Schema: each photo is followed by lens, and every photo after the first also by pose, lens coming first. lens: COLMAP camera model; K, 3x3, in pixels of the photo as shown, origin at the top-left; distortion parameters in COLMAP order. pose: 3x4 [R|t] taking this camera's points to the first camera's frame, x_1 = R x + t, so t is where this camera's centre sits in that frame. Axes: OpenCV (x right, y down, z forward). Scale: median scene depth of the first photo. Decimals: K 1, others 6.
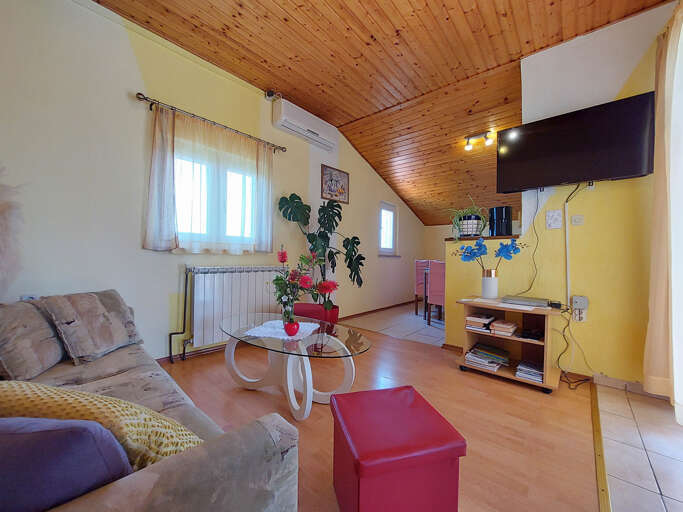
lens RADIAL K [[275.6, 0, 341.5], [0, 275.6, 256.0], [0, 0, 1]] dist [-0.019184, -0.000651]
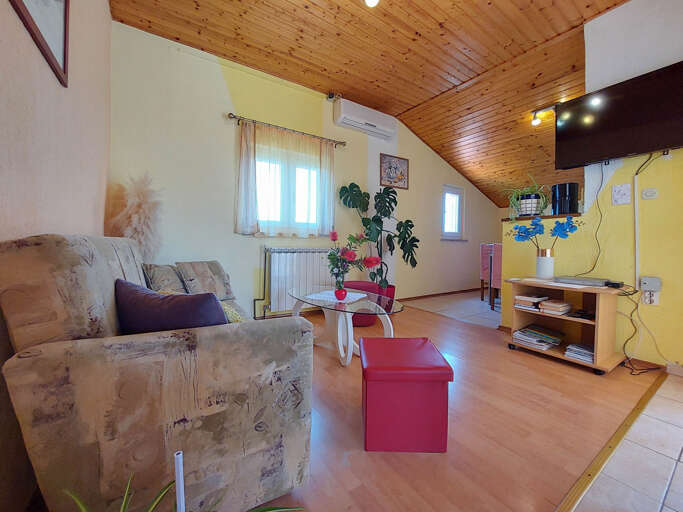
lens RADIAL K [[281.7, 0, 341.9], [0, 281.7, 248.6], [0, 0, 1]] dist [-0.020633, -0.000311]
pose [[0.964767, -0.003160, -0.263087, 0.104932], [0.006858, 0.999890, 0.013141, 0.029109], [0.263017, -0.014482, 0.964683, -0.142061]]
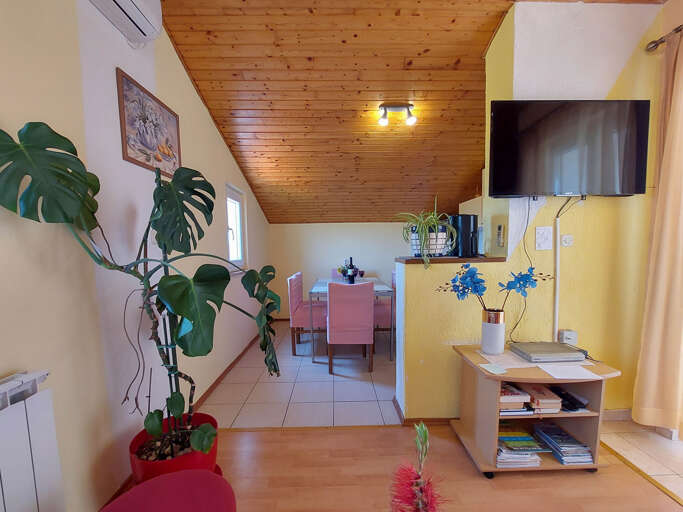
lens RADIAL K [[283.1, 0, 344.6], [0, 283.1, 275.7], [0, 0, 1]] dist [-0.019613, -0.000198]
pose [[0.735789, -0.090691, 0.671111, -0.191619], [0.023094, 0.993776, 0.108975, -0.122417], [-0.676817, -0.064684, 0.733304, 0.739167]]
